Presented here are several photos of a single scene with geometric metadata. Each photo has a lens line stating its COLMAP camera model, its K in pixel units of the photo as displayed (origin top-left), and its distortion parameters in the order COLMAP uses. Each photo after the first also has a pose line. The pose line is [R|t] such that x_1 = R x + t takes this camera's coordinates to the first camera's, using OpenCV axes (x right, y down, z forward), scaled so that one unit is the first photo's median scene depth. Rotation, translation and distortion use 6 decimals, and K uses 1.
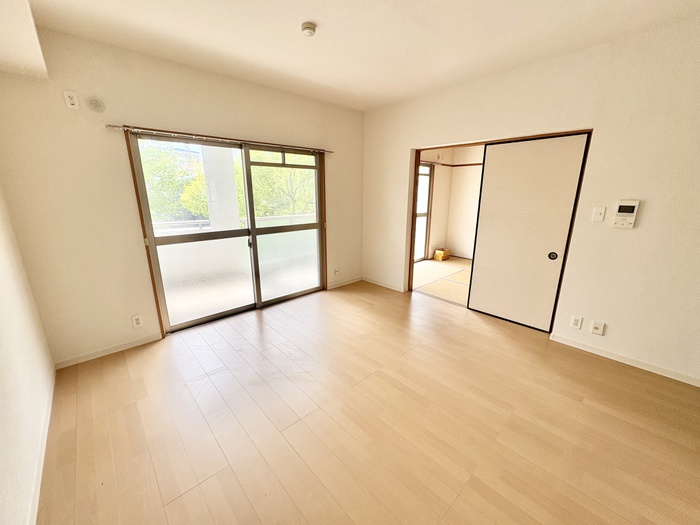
lens RADIAL K [[276.3, 0, 350.0], [0, 276.3, 257.9], [0, 0, 1]] dist [-0.001290, -0.000028]
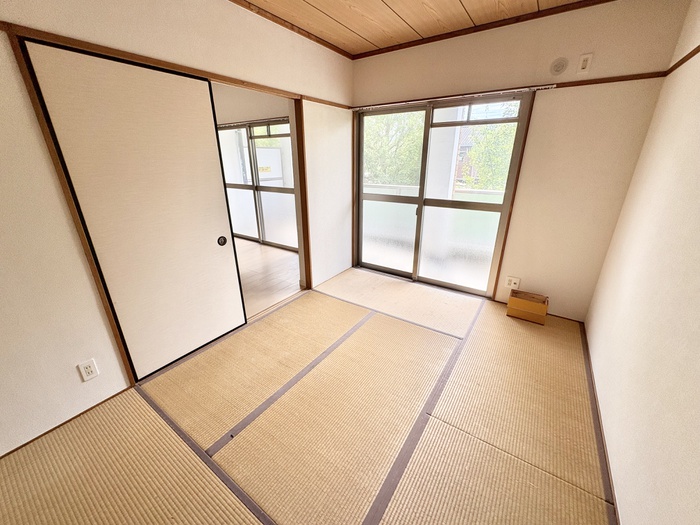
lens RADIAL K [[280.8, 0, 338.6], [0, 280.8, 262.6], [0, 0, 1]] dist [-0.001863, -0.000167]
pose [[0.202044, 0.343833, -0.917037, 0.755754], [-0.224845, 0.927623, 0.298263, -0.166392], [0.953217, 0.145929, 0.264730, 0.680650]]
